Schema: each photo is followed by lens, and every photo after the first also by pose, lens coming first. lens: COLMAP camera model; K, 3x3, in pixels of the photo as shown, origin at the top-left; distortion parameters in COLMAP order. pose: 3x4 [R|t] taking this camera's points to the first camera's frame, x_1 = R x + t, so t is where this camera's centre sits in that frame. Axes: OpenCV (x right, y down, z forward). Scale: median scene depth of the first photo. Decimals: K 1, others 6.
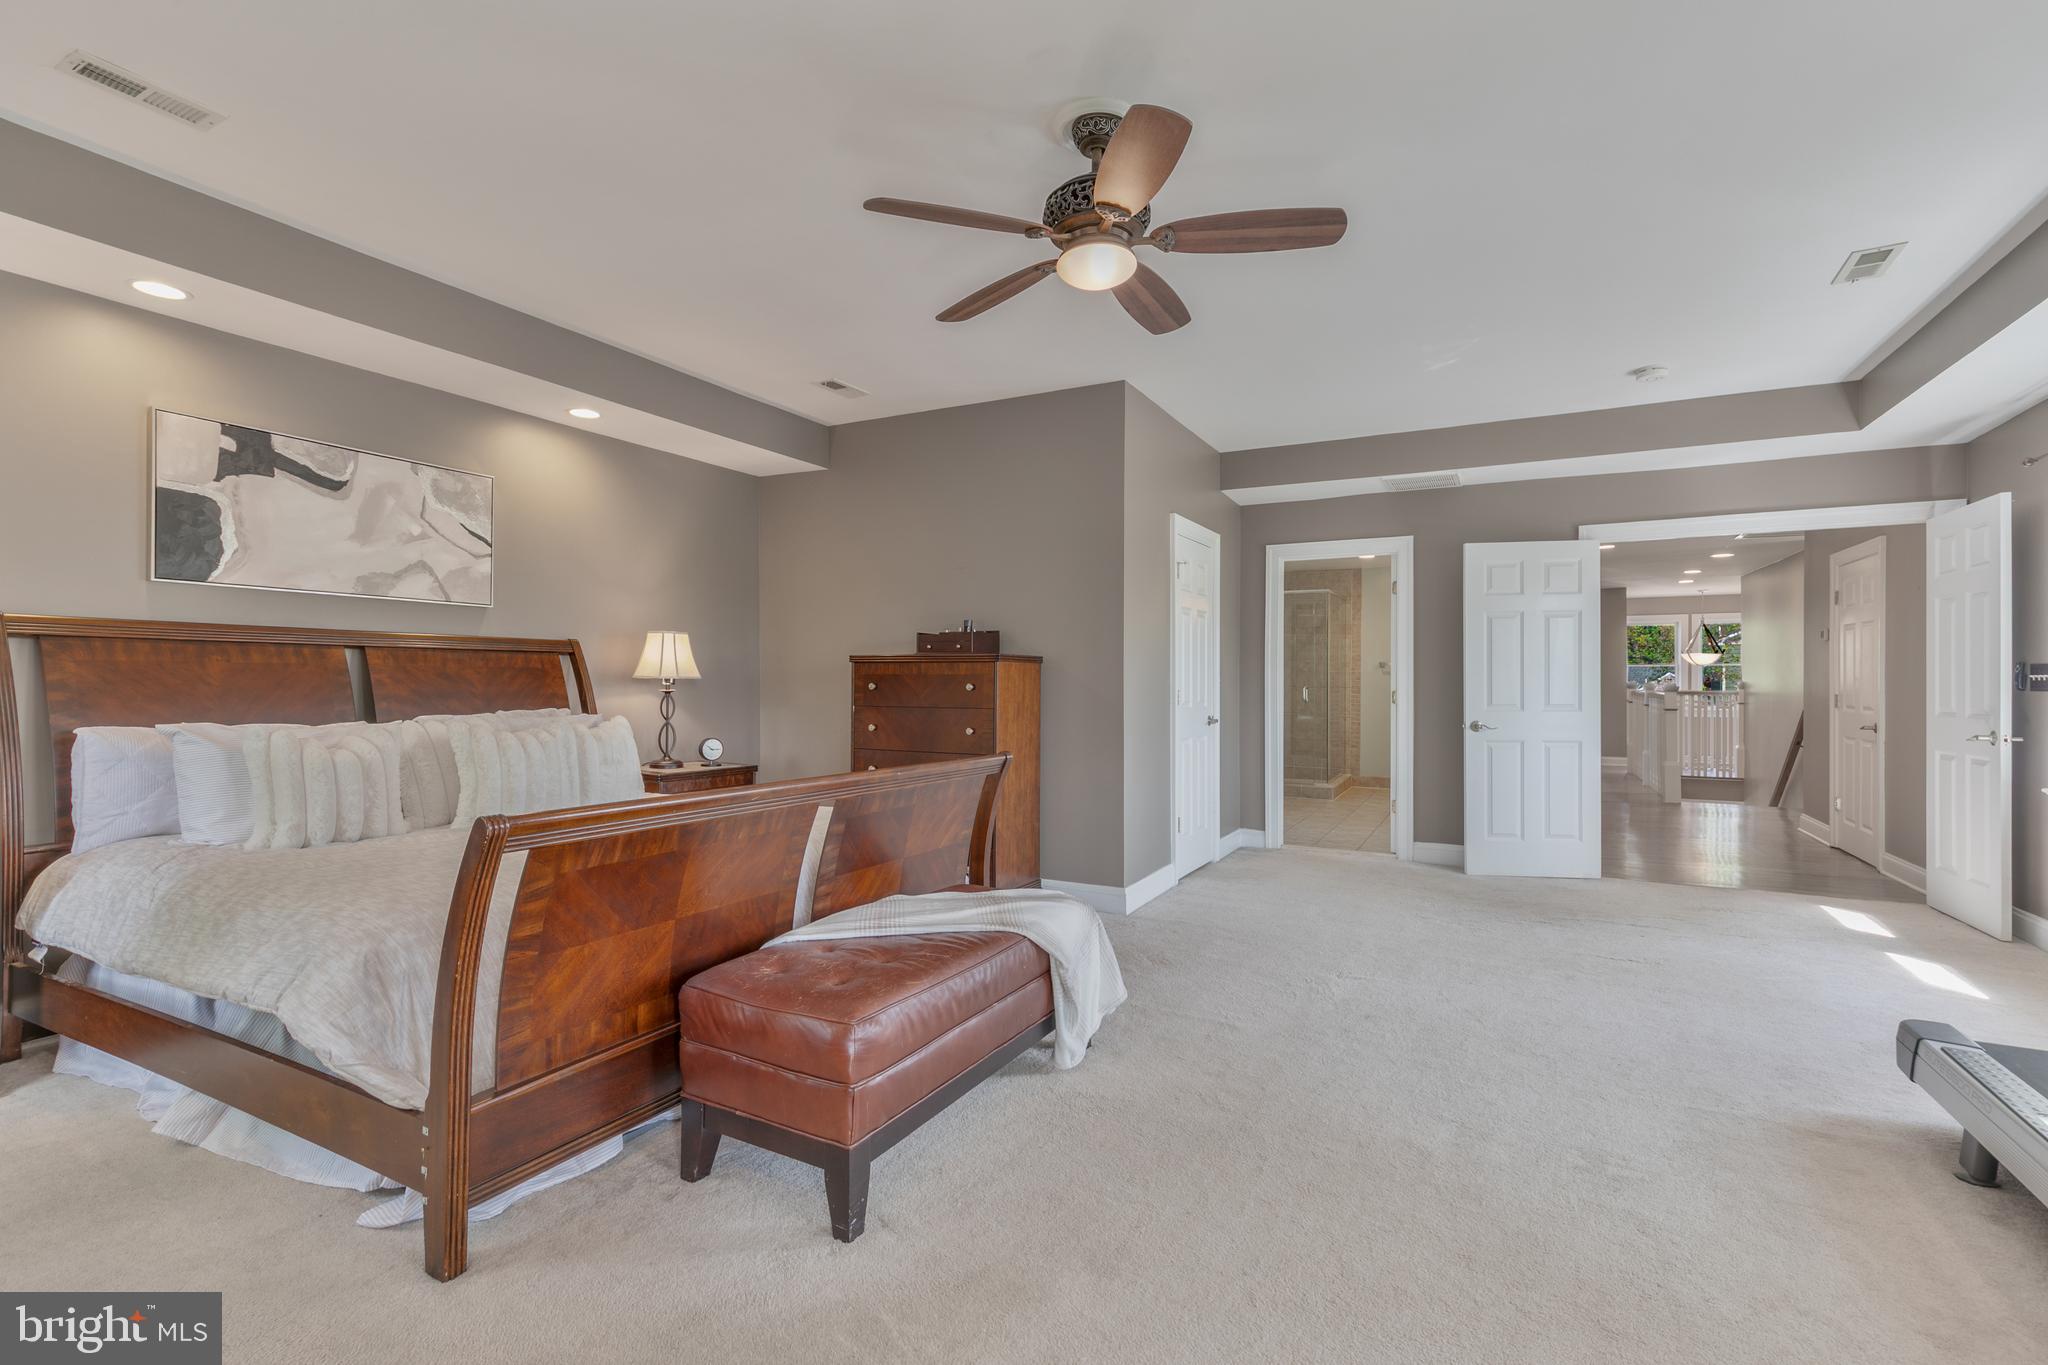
lens RADIAL K [[921.6, 0, 1022.6], [0, 921.6, 676.4], [0, 0, 1]] dist [0.003800, -0.000493]
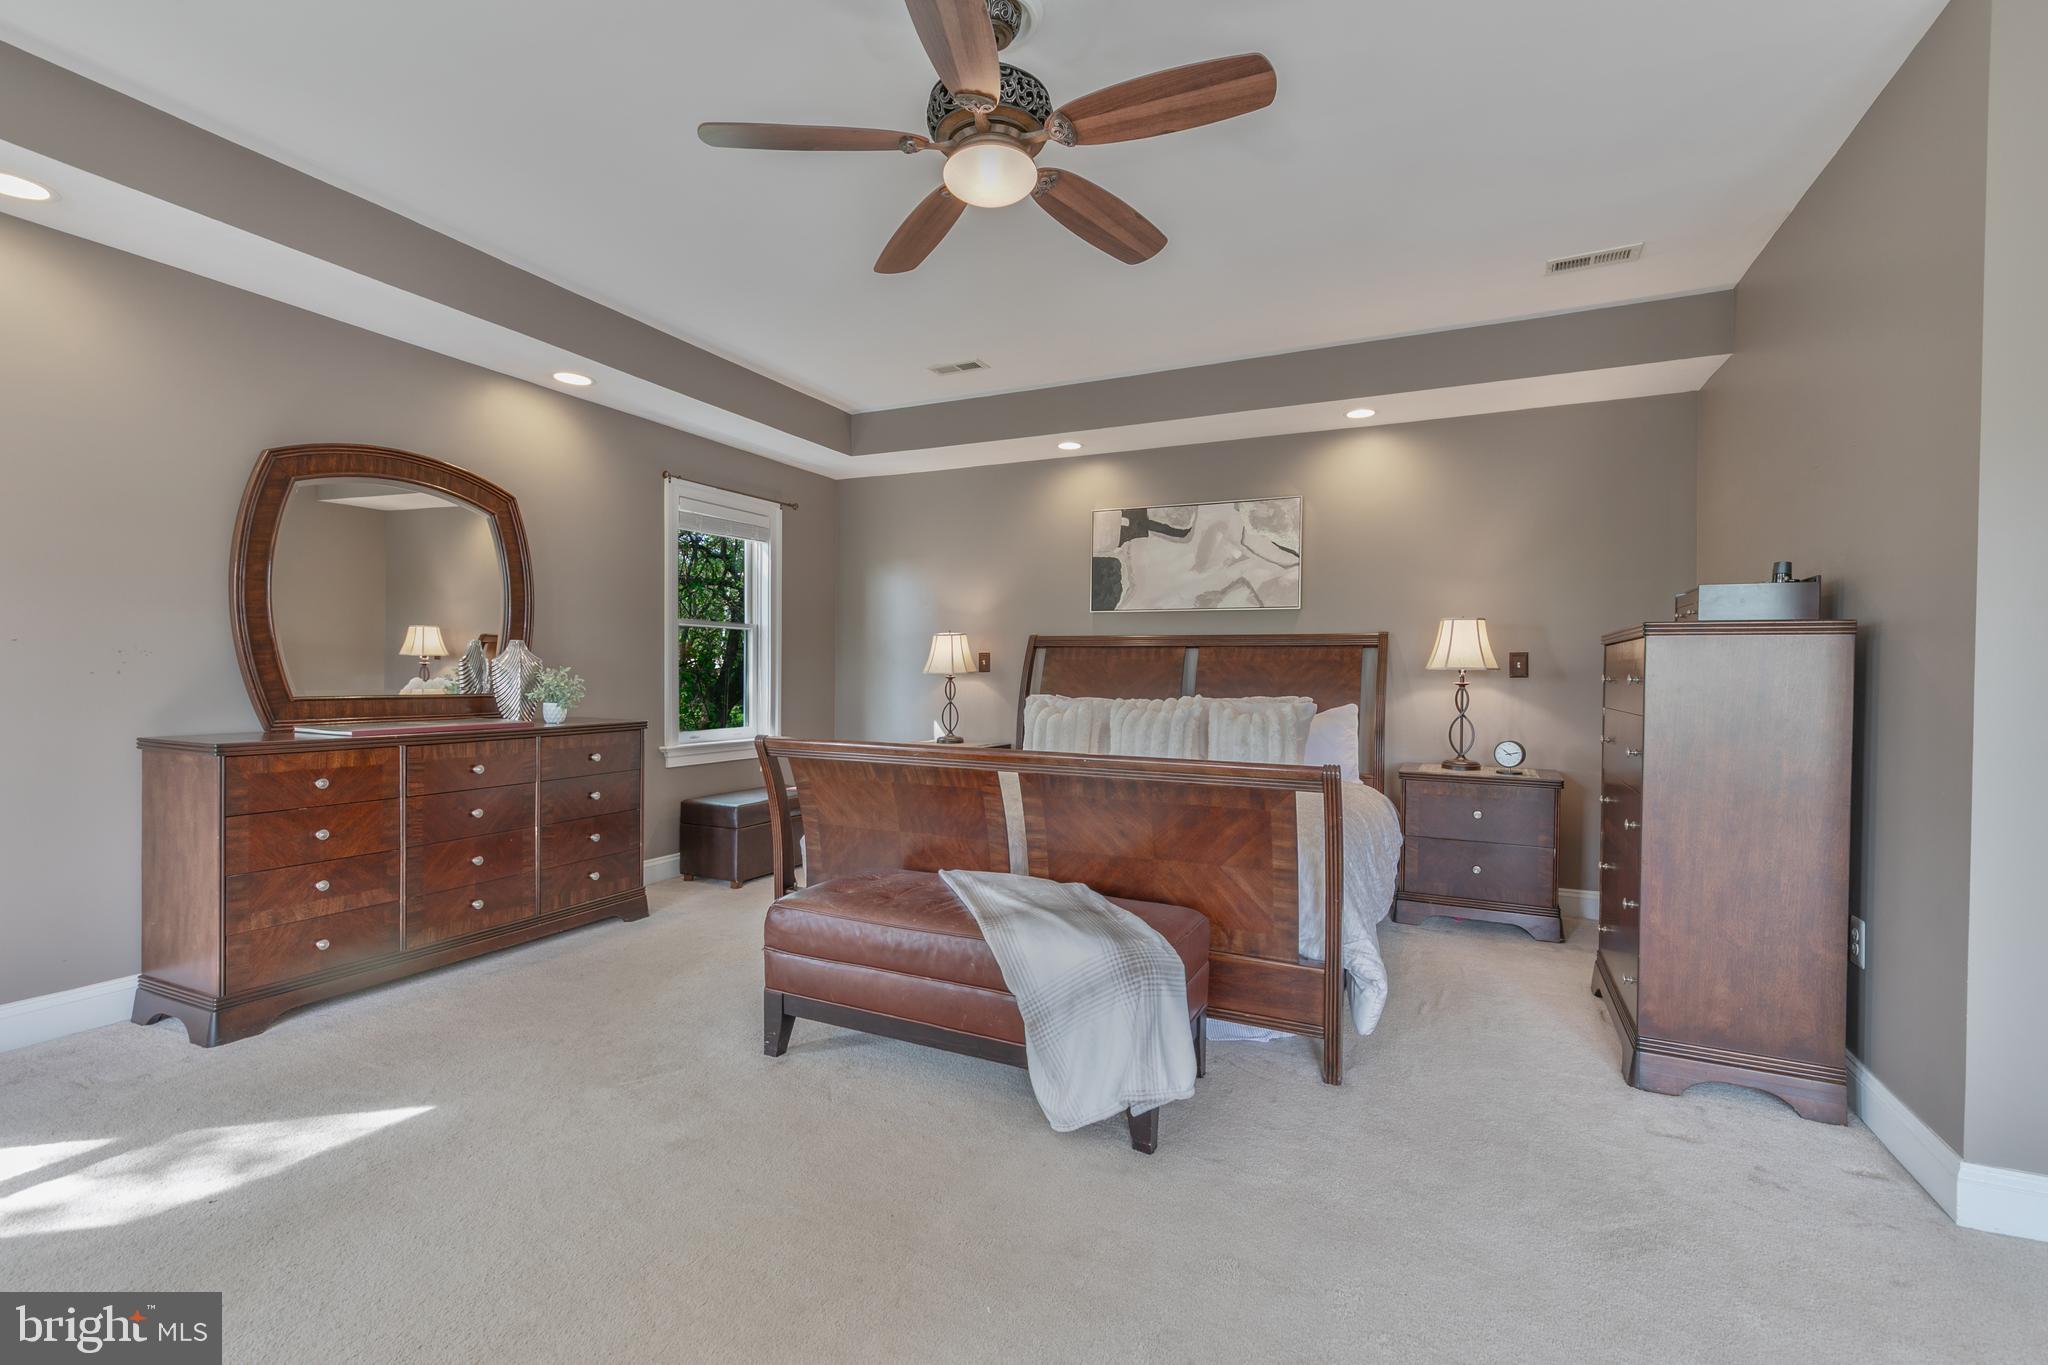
lens RADIAL K [[921.6, 0, 1023.9], [0, 921.6, 679.7], [0, 0, 1]] dist [0.003800, -0.000493]
pose [[0.034125, 0.005472, -0.999403, 0.615257], [-0.003492, 0.999980, 0.005356, 0.010048], [0.999411, 0.003307, 0.034144, 0.659310]]
